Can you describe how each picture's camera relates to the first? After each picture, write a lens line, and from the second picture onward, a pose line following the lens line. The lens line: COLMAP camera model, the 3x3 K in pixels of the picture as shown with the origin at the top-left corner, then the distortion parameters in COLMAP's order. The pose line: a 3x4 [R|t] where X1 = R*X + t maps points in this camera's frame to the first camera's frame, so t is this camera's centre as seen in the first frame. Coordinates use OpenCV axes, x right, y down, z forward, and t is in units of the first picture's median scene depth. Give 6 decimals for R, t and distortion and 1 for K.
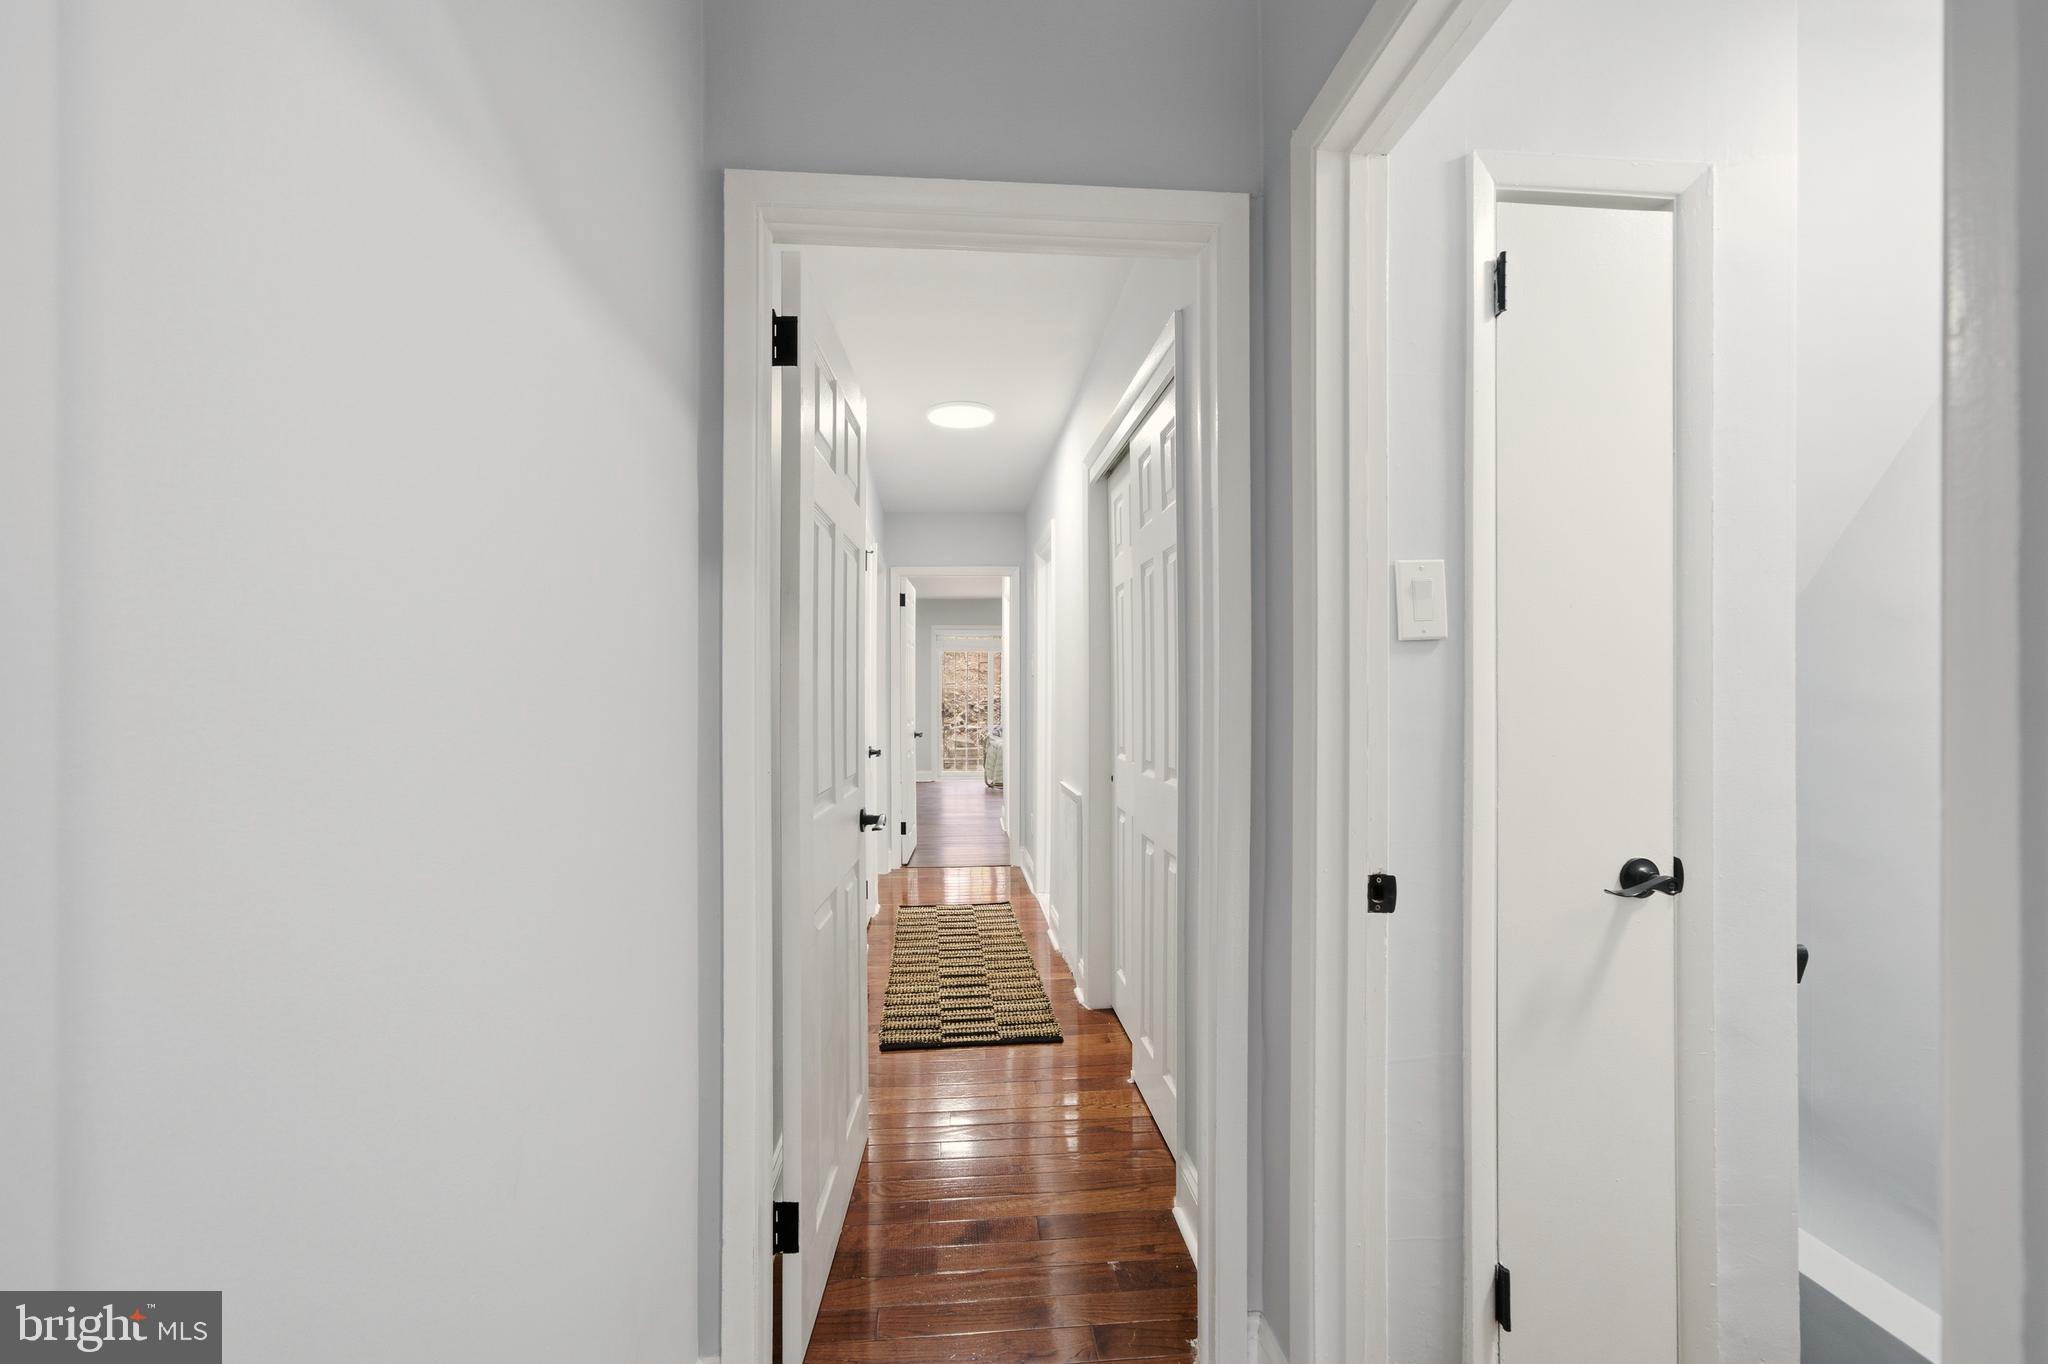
lens RADIAL K [[822.6, 0, 1023.9], [0, 822.6, 688.7], [0, 0, 1]] dist [-0.001391, -0.000014]
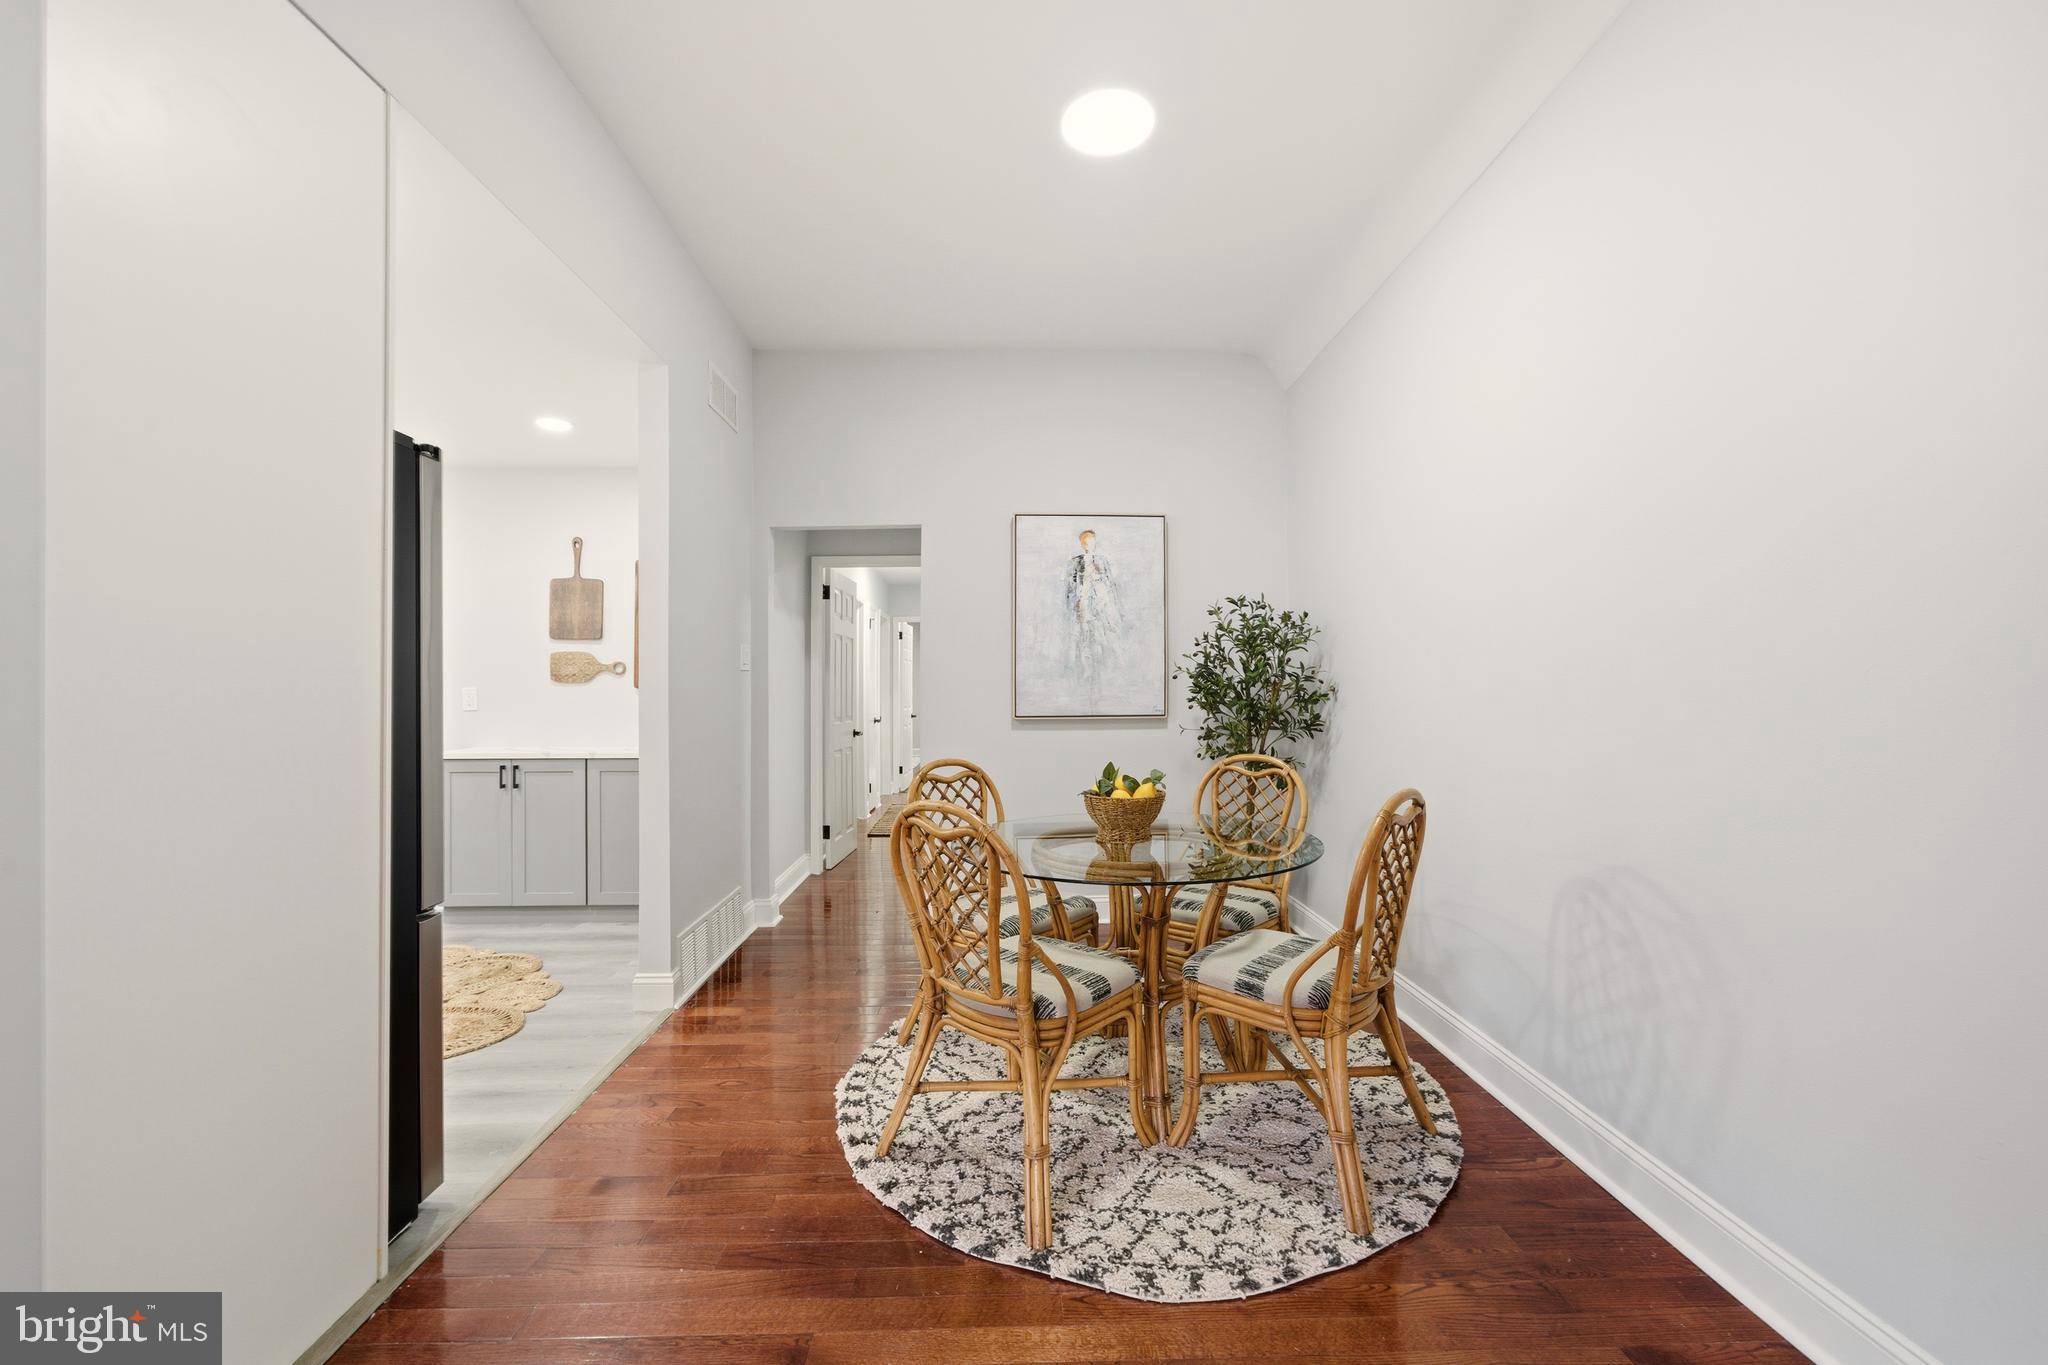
lens RADIAL K [[822.6, 0, 1023.9], [0, 822.6, 689.2], [0, 0, 1]] dist [-0.001391, -0.000014]
pose [[0.997994, 0.000708, -0.063308, 0.697888], [-0.000724, 1.000000, -0.000244, 0.009706], [0.063307, 0.000289, 0.997994, -2.214204]]
